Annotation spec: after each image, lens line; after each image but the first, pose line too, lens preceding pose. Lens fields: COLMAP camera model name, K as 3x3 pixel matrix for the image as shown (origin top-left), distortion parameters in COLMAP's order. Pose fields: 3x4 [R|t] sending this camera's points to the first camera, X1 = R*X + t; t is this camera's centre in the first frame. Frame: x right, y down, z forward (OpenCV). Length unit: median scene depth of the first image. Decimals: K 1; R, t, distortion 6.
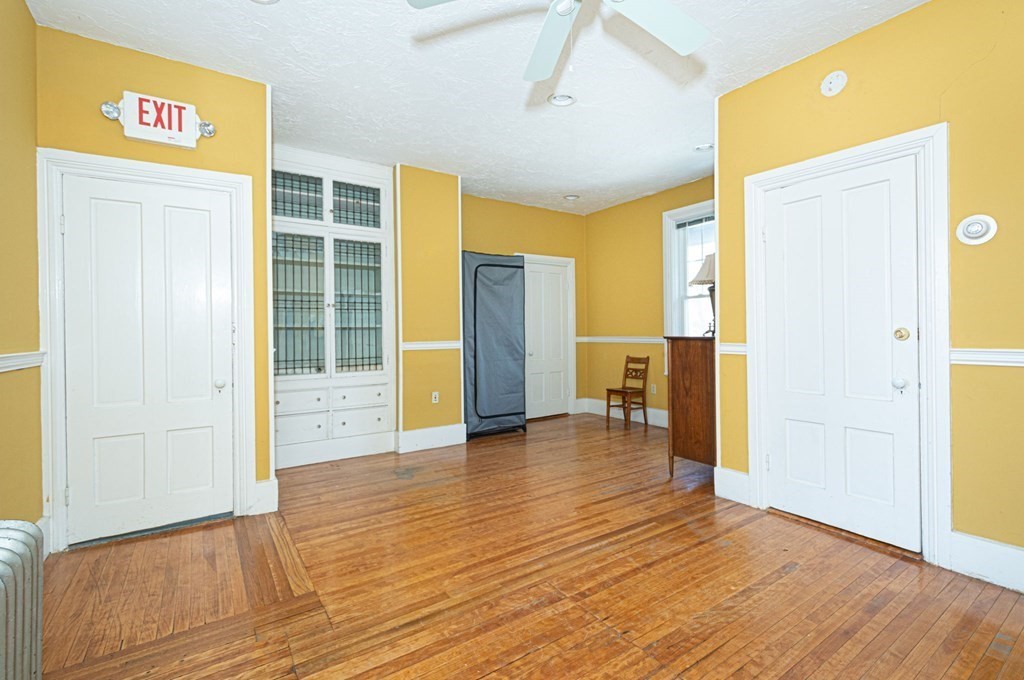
lens RADIAL K [[461.2, 0, 514.2], [0, 461.2, 331.6], [0, 0, 1]] dist [0.014028, -0.005143]
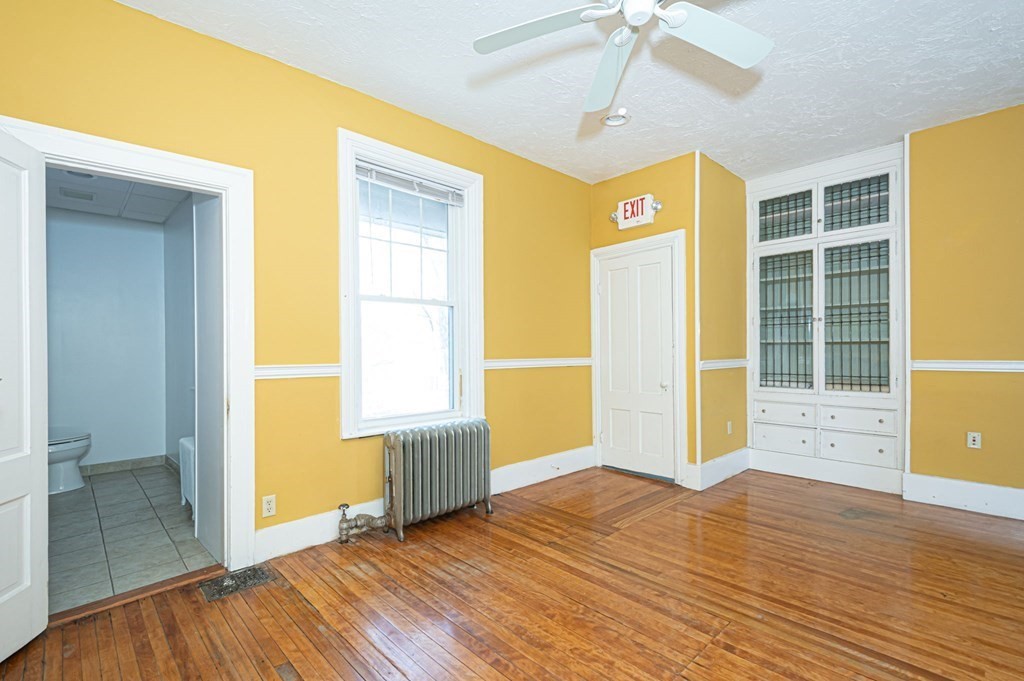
lens RADIAL K [[461.2, 0, 515.0], [0, 461.2, 348.4], [0, 0, 1]] dist [0.014028, -0.005143]
pose [[0.168933, 0.002339, -0.985625, 0.505021], [0.003764, 0.999988, 0.003018, -0.001344], [0.985620, -0.004220, 0.168923, 0.242743]]
